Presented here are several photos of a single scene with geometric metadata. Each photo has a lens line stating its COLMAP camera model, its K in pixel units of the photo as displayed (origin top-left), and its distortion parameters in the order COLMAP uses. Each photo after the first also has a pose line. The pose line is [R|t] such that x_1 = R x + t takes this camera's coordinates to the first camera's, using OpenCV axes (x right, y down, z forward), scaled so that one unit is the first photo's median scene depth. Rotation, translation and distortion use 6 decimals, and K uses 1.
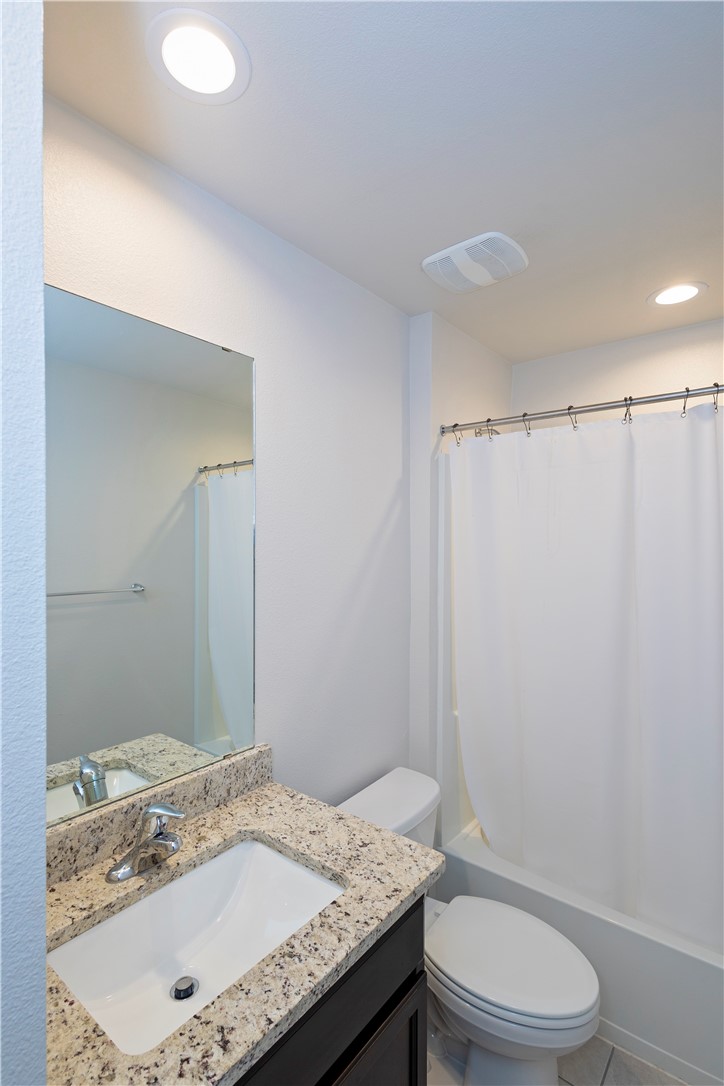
lens RADIAL K [[496.2, 0, 383.0], [0, 496.2, 536.9], [0, 0, 1]] dist [0.002841, 0.000254]
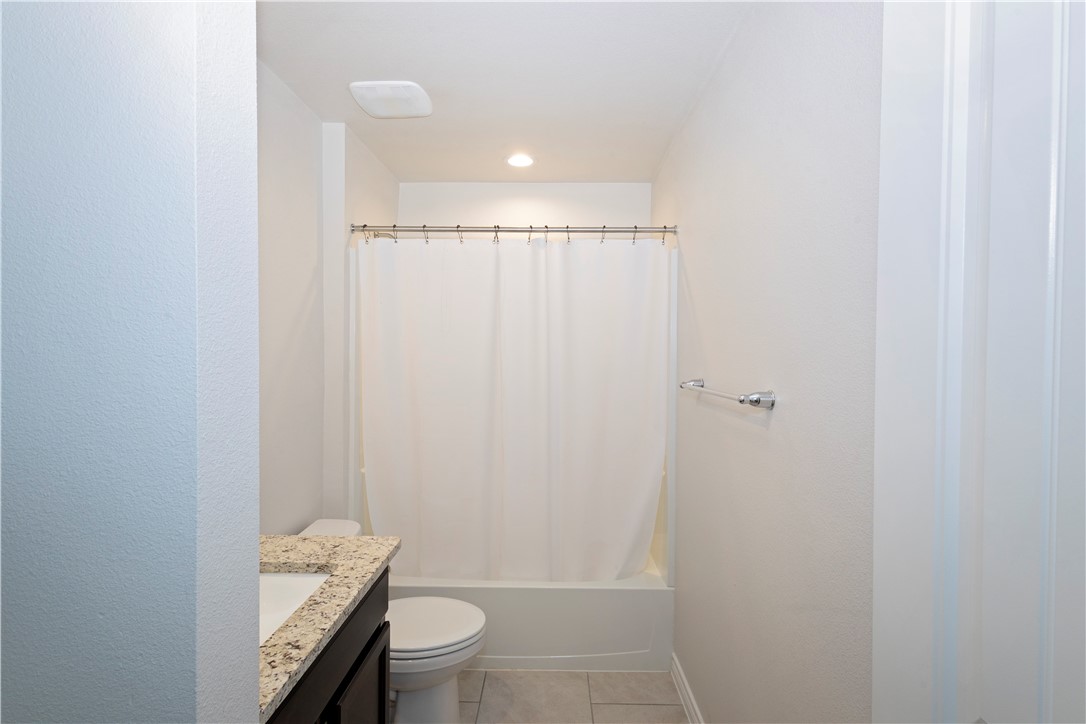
lens RADIAL K [[496.2, 0, 542.4], [0, 496.2, 359.2], [0, 0, 1]] dist [0.002841, 0.000254]
pose [[0.793639, -0.004427, 0.608373, -0.395336], [-0.005166, 0.999888, 0.014015, 0.121782], [-0.608367, -0.014266, 0.793528, -0.328624]]
